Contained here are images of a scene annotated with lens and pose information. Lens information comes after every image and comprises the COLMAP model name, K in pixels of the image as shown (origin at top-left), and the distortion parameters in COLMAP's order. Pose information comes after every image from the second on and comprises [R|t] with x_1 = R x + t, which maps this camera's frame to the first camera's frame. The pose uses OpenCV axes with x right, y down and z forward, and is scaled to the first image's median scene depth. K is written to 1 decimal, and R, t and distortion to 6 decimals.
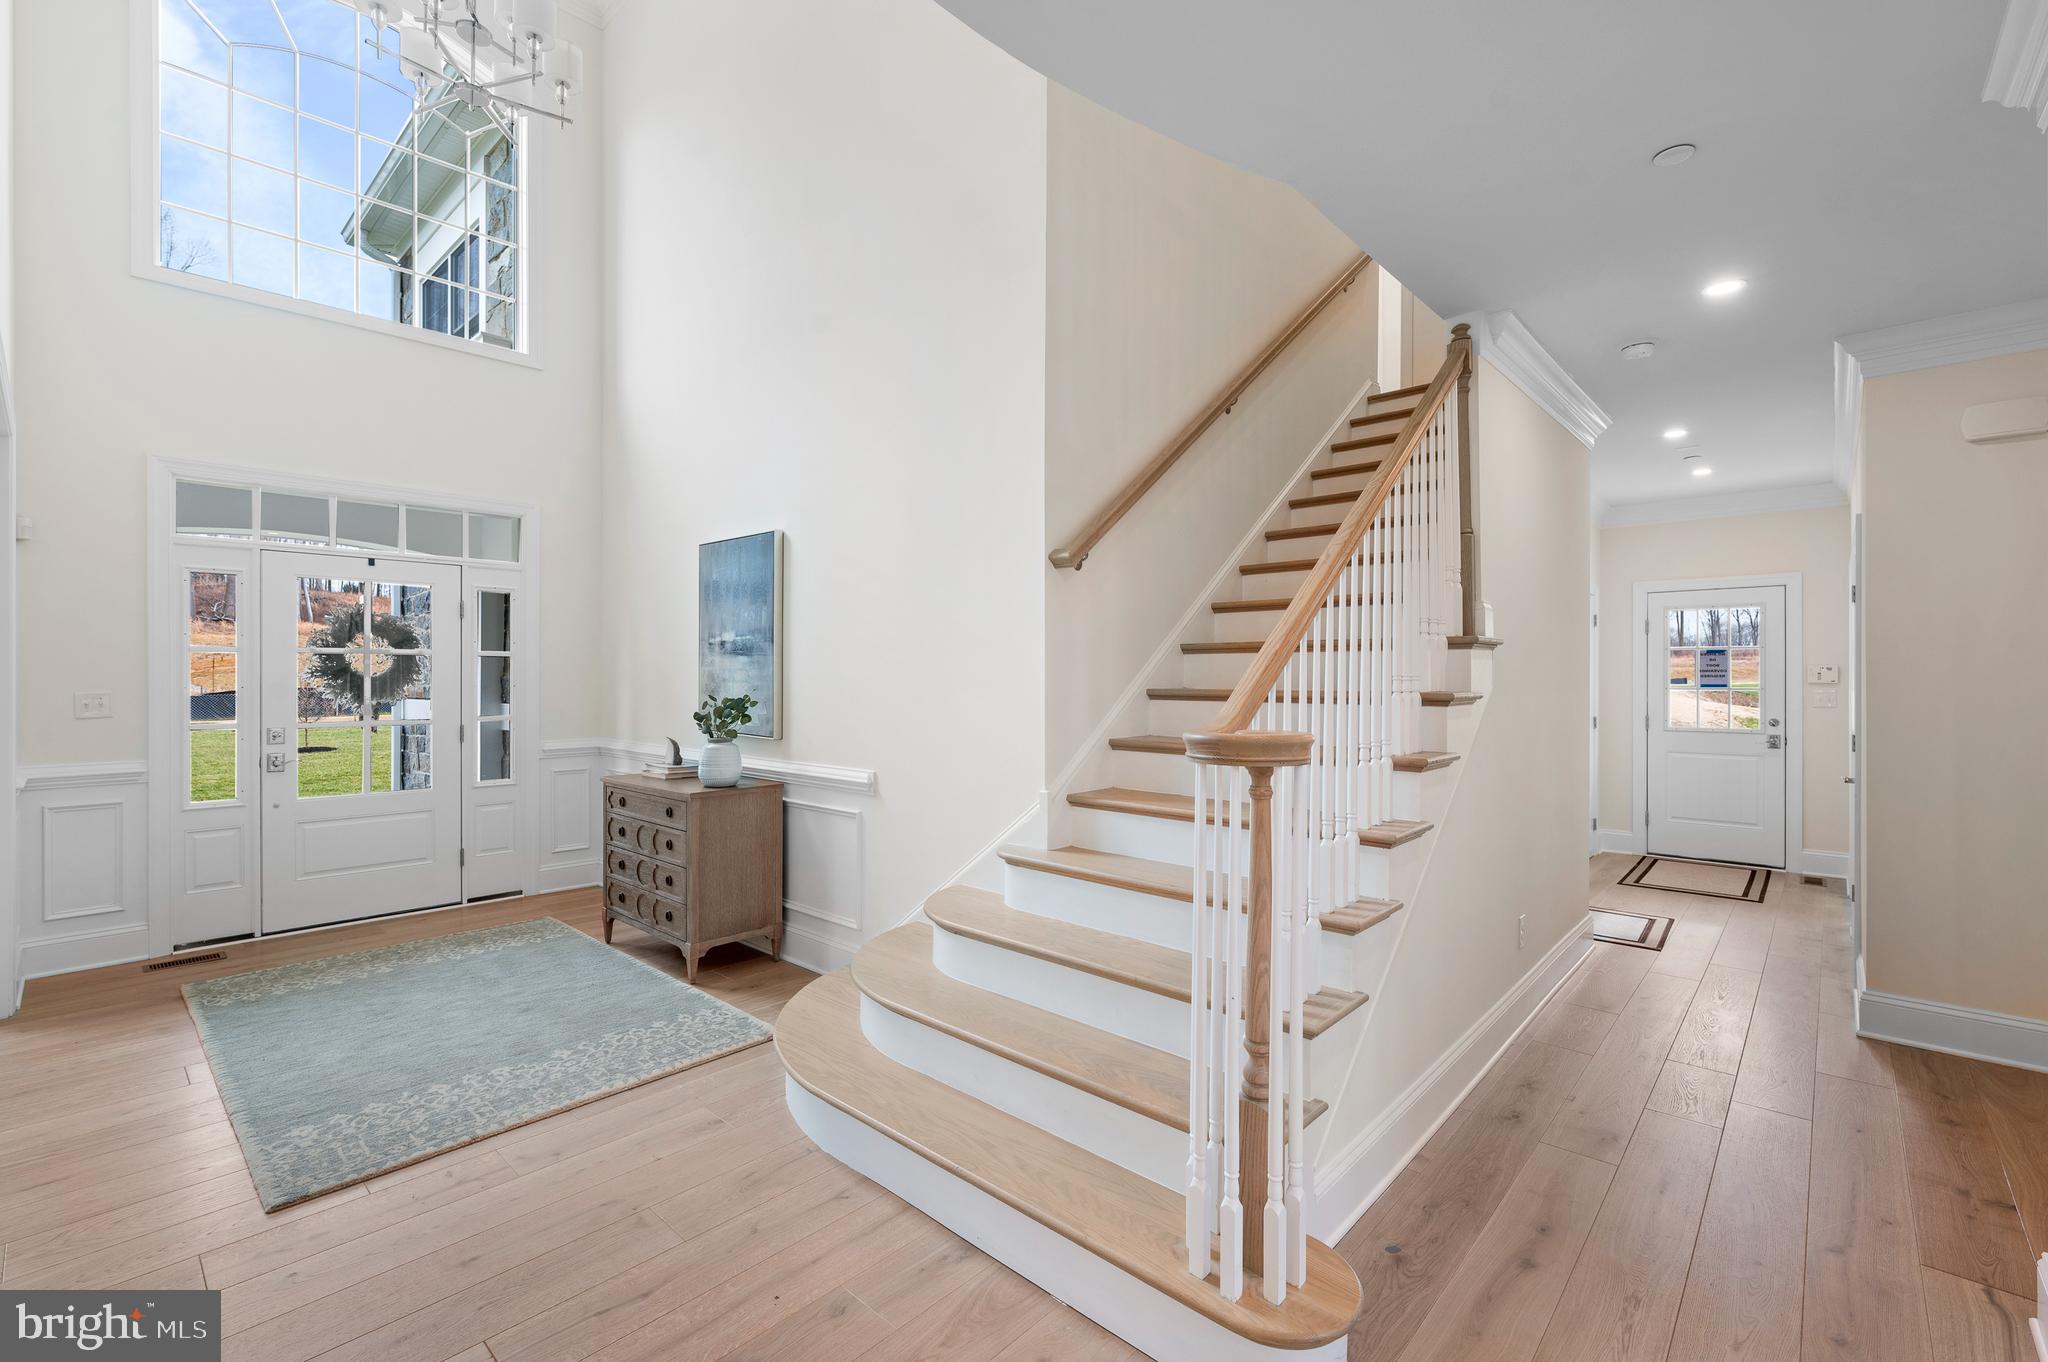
lens RADIAL K [[870.1, 0, 1034.3], [0, 870.1, 683.9], [0, 0, 1]] dist [0.001656, 0.000180]
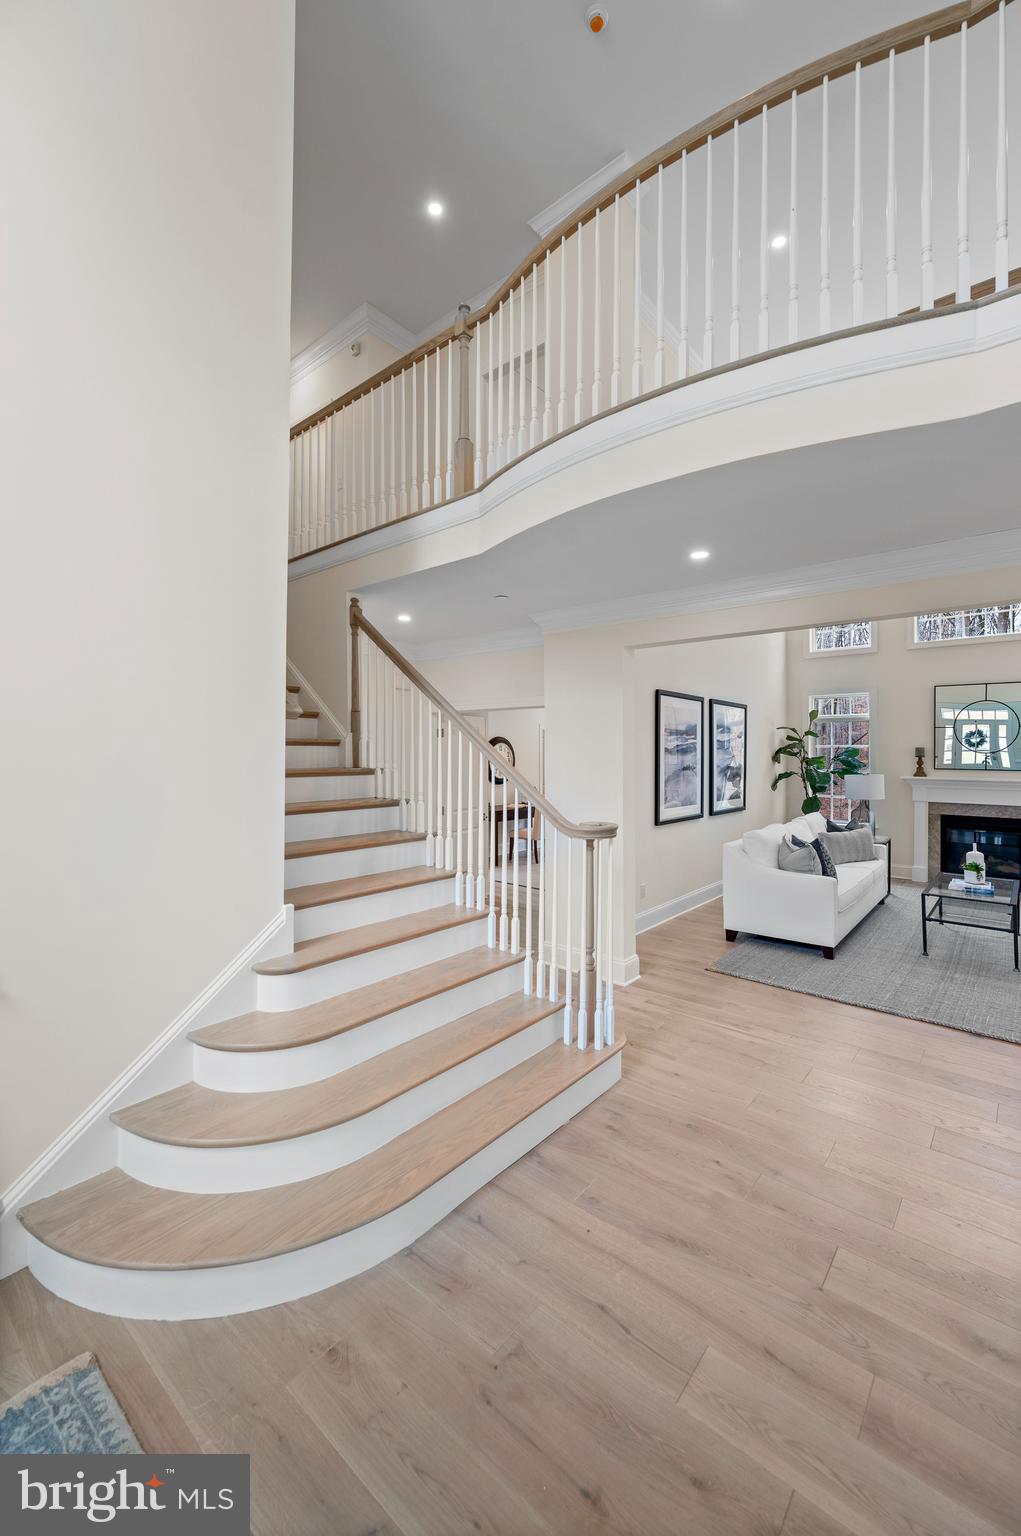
lens RADIAL K [[623.9, 0, 517.3], [0, 623.9, 760.7], [0, 0, 1]] dist [0.001788, -0.000072]
pose [[-0.045650, -0.004399, 0.998948, -1.215812], [0.002064, 0.999988, 0.004497, -0.106206], [-0.998955, 0.002267, -0.045640, 1.037038]]
